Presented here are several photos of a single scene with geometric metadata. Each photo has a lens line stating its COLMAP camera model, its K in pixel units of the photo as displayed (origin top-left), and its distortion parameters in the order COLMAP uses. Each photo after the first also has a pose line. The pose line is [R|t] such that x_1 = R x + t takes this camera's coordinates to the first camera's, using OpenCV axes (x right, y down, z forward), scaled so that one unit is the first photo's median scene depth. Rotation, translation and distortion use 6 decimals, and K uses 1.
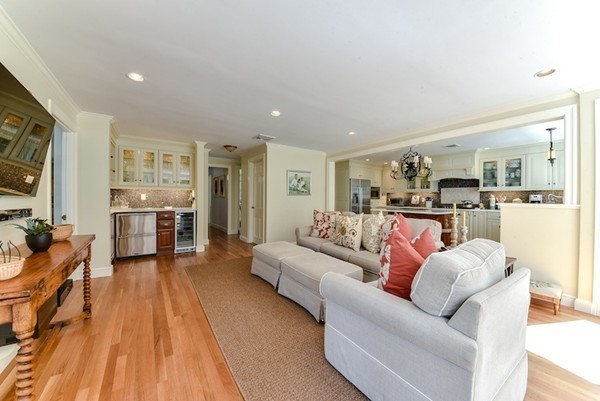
lens RADIAL K [[201.9, 0, 288.5], [0, 201.9, 198.6], [0, 0, 1]] dist [-0.045712, 0.000028]
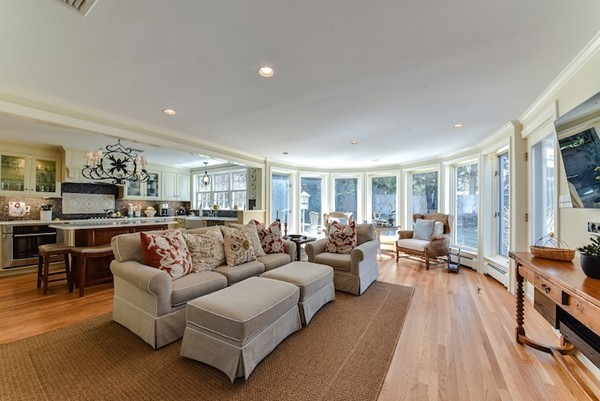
lens RADIAL K [[222.1, 0, 316.4], [0, 222.1, 206.8], [0, 0, 1]] dist [-0.044950, 0.000095]
pose [[-0.507766, -0.004281, 0.861485, -0.427324], [-0.002878, 0.999991, 0.003273, -0.007318], [-0.861490, -0.000818, -0.507773, 0.725366]]
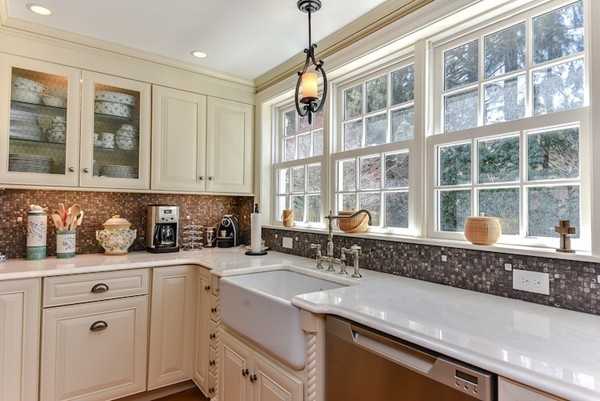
lens RADIAL K [[357.1, 0, 312.8], [0, 357.1, 199.6], [0, 0, 1]] dist [0.027006, -0.000415]
pose [[-0.125111, 0.016543, 0.992005, 0.519951], [-0.003882, 0.999845, -0.017163, -0.018528], [-0.992135, -0.005998, -0.125028, 0.682679]]
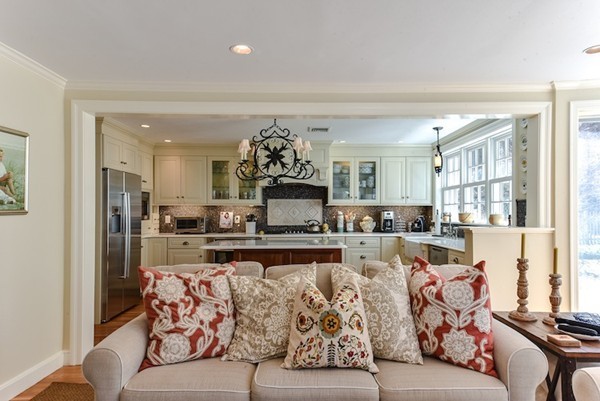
lens RADIAL K [[391.7, 0, 302.2], [0, 391.7, 209.3], [0, 0, 1]] dist [0.047068, 0.000085]
pose [[0.506564, 0.001515, 0.862201, -0.197348], [0.007684, 0.999951, -0.006272, -0.018126], [-0.862168, 0.009802, 0.506527, 0.412491]]
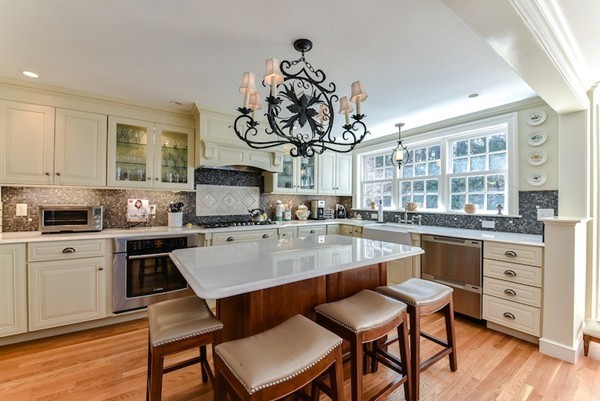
lens RADIAL K [[242.3, 0, 304.6], [0, 242.3, 200.8], [0, 0, 1]] dist [0.001400, -0.013028]
pose [[-0.068678, -0.001271, 0.997638, 0.221430], [-0.002265, 0.999997, 0.001118, -0.016777], [-0.997636, -0.002183, -0.068681, 0.967310]]
